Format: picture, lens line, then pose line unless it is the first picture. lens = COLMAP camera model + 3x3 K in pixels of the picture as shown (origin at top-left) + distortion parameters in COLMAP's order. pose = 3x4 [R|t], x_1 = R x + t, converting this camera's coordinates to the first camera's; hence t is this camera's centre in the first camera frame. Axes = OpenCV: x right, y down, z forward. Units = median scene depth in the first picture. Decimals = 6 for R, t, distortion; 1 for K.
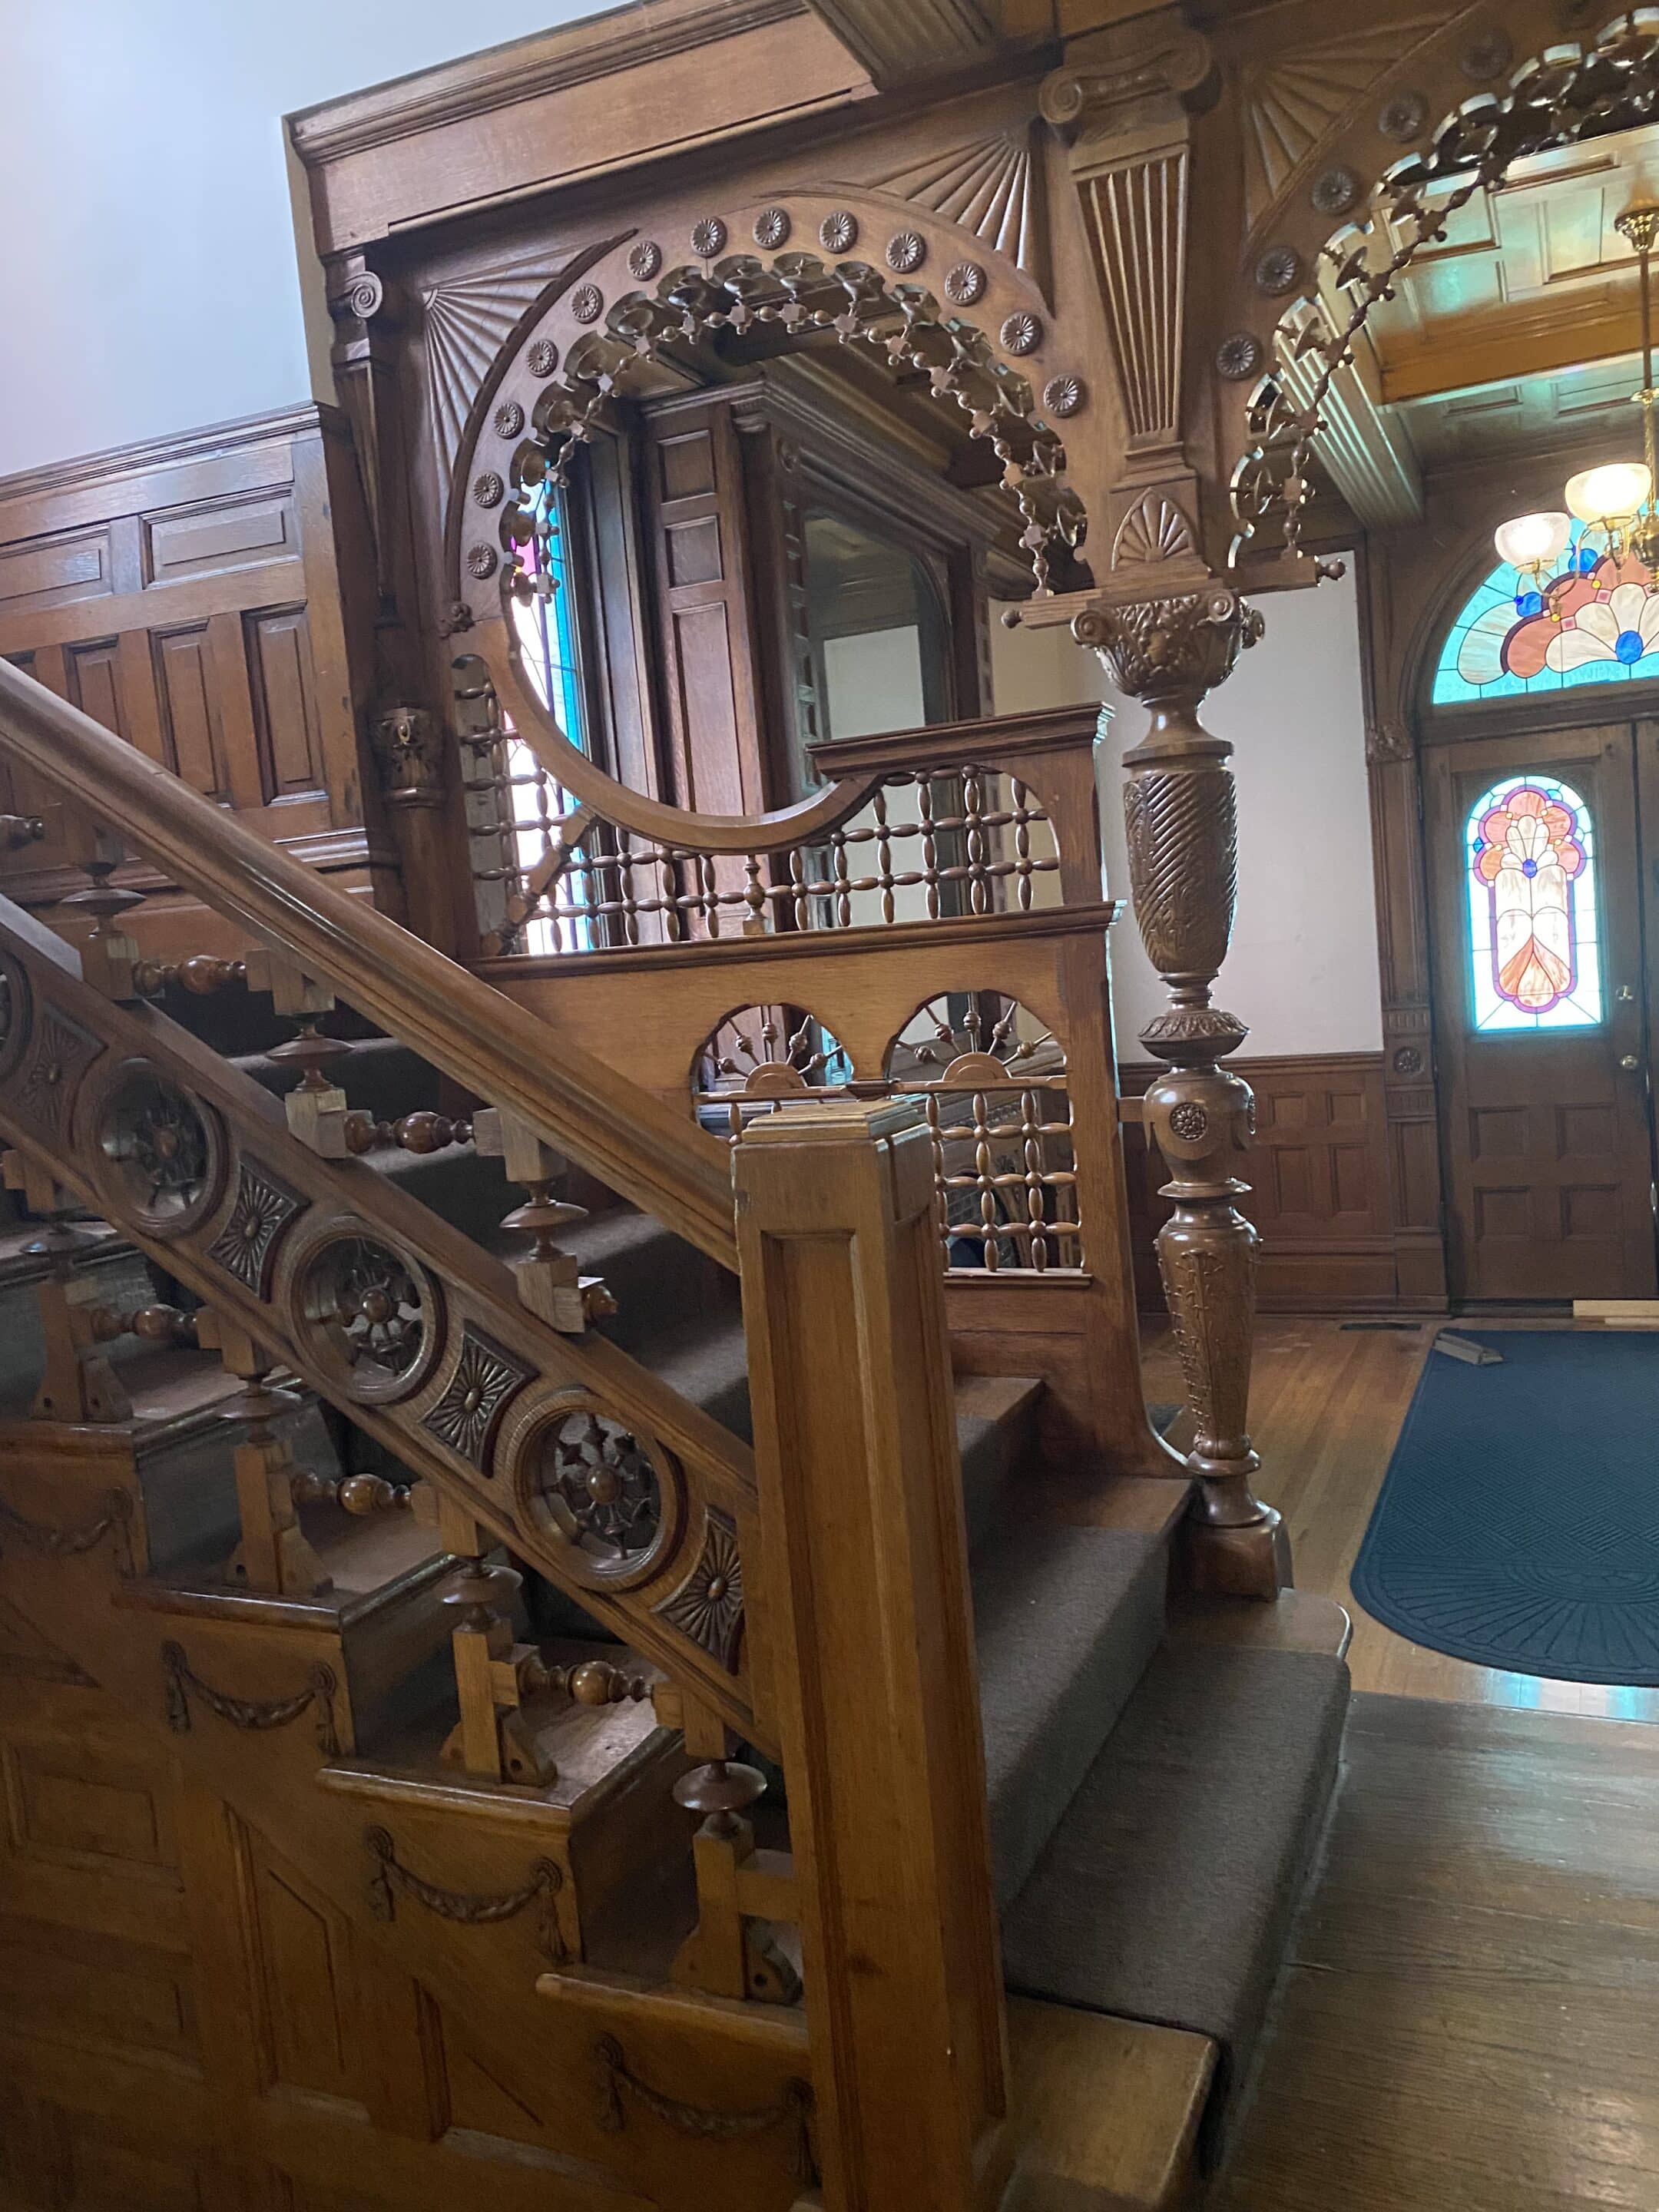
lens RADIAL K [[1700.7, 0, 819.0], [0, 1700.7, 1101.8], [0, 0, 1]] dist [0.035269, -0.039288]
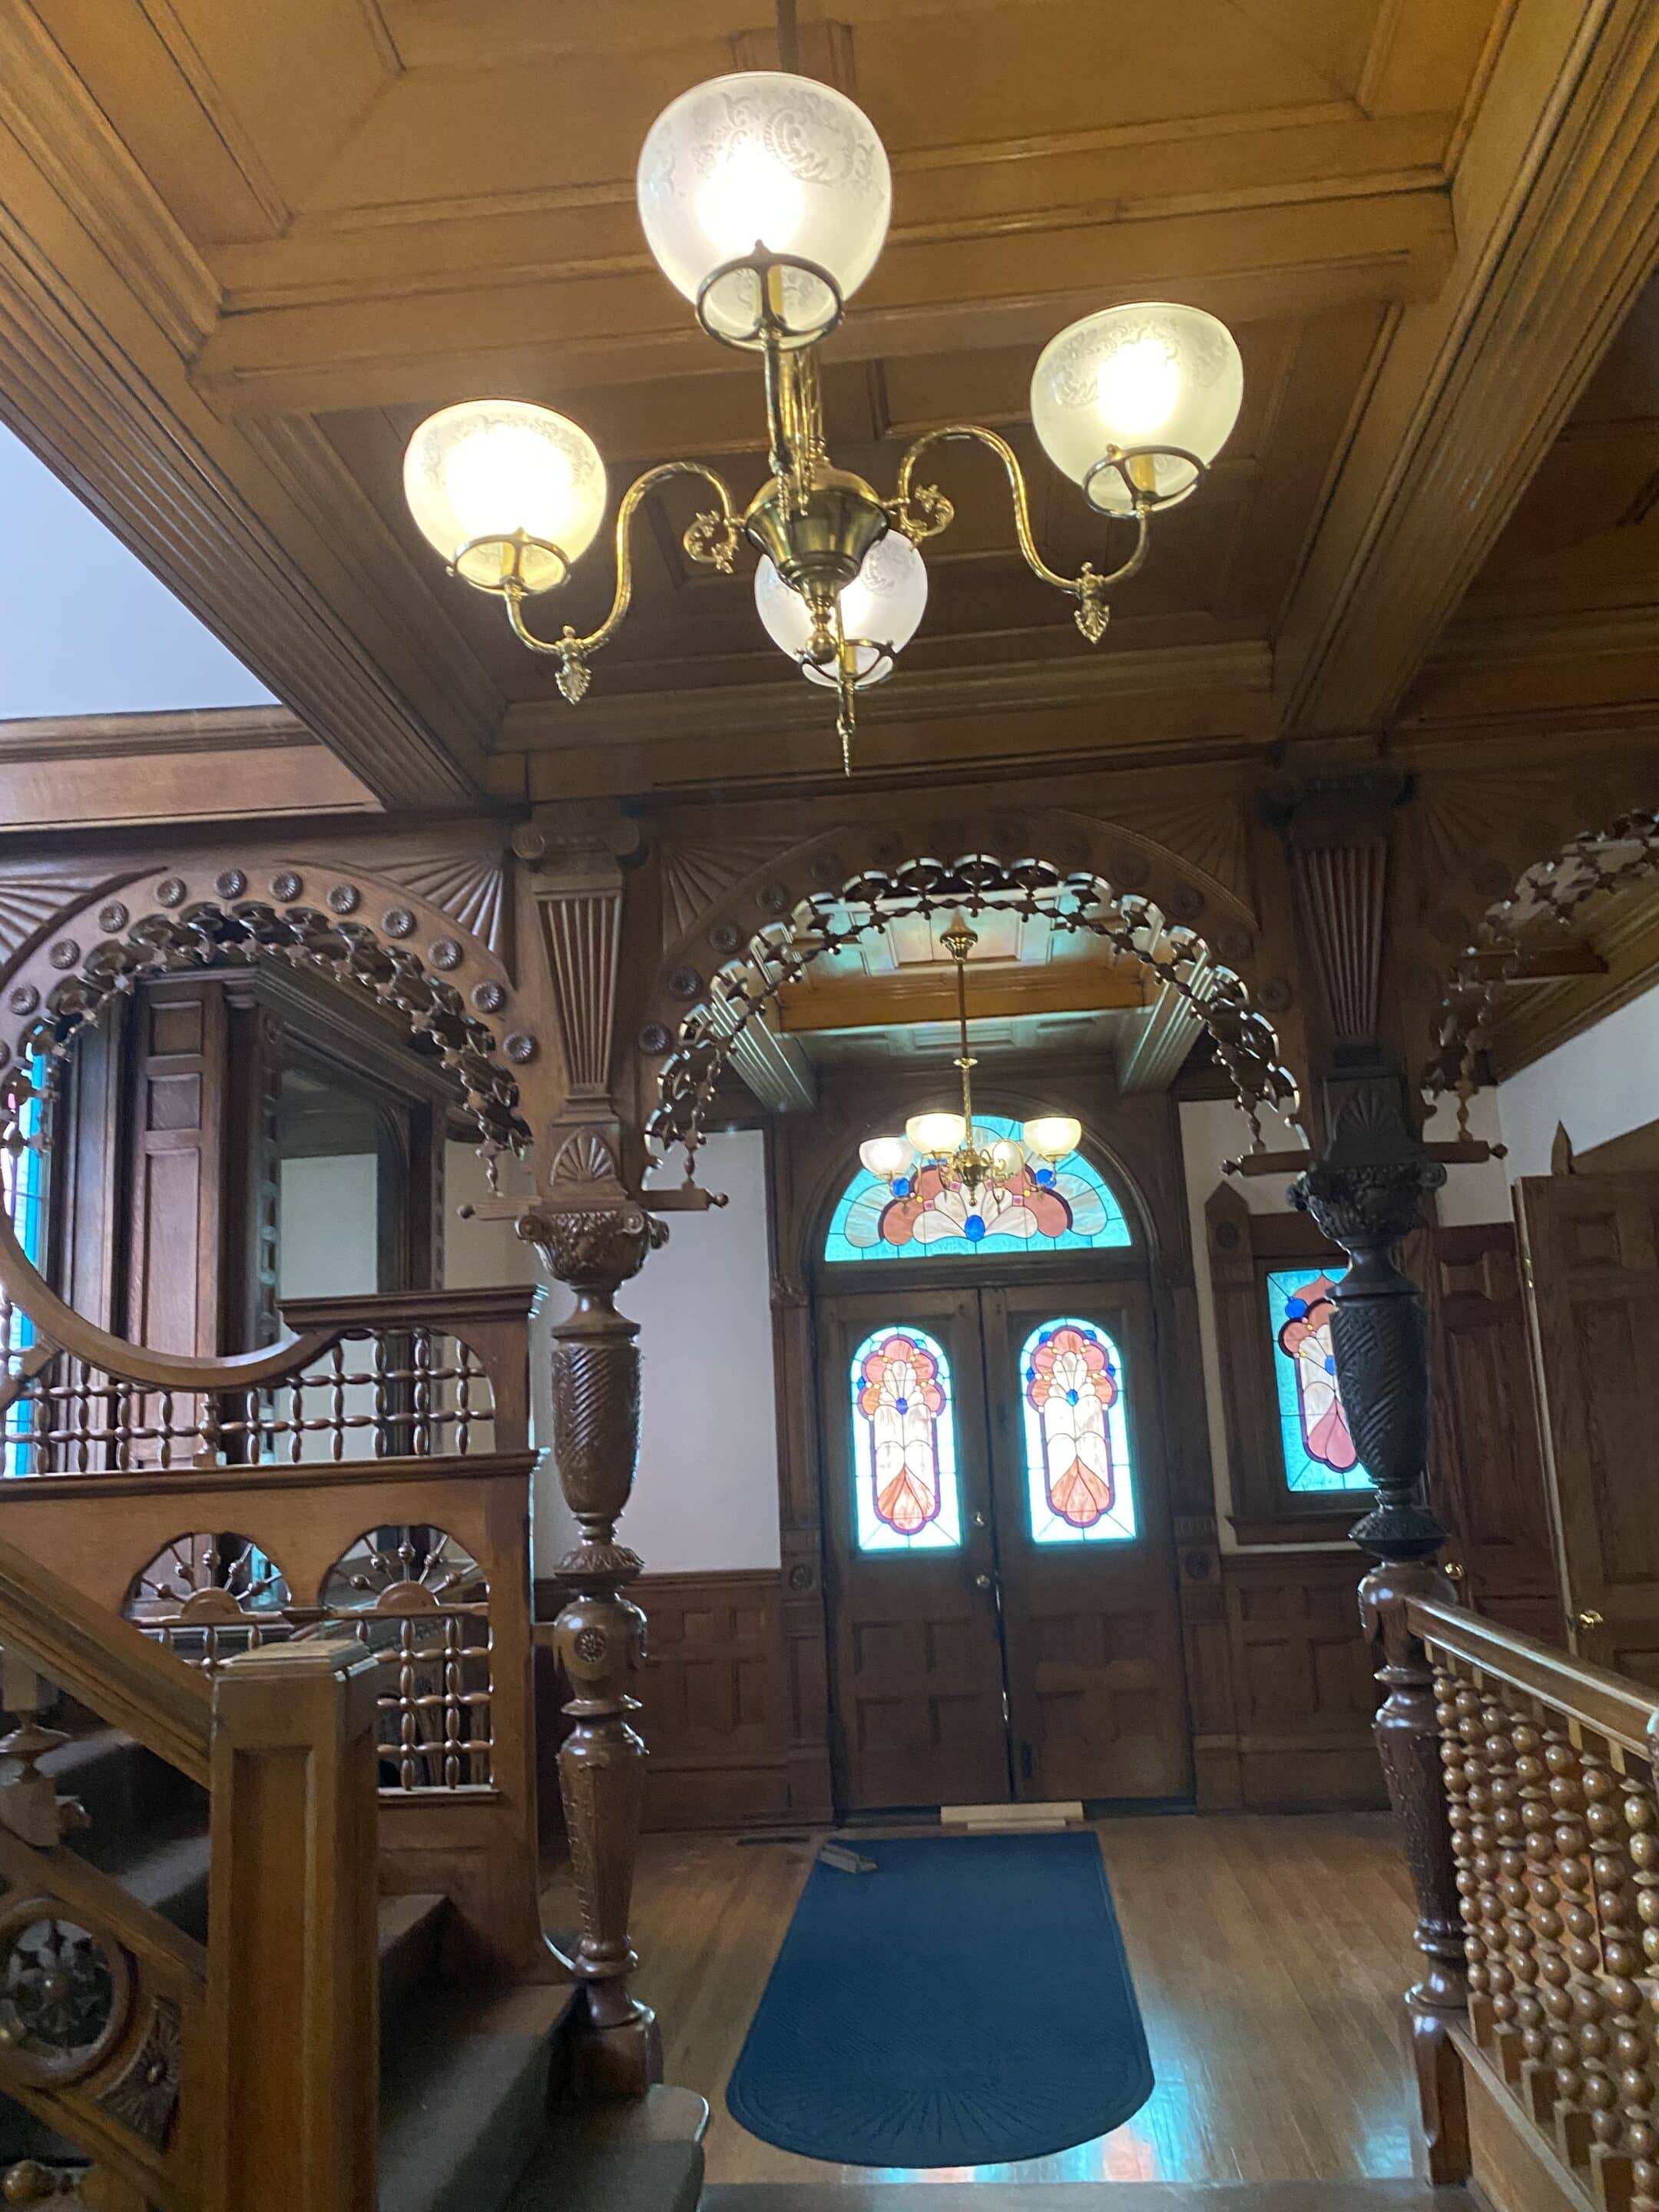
lens RADIAL K [[1700.7, 0, 868.5], [0, 1700.7, 1122.1], [0, 0, 1]] dist [0.035269, -0.039288]
pose [[0.936856, 0.097699, 0.335791, -0.031271], [-0.001687, 0.961436, -0.275025, -0.010547], [-0.349711, 0.257093, 0.900891, -0.203844]]
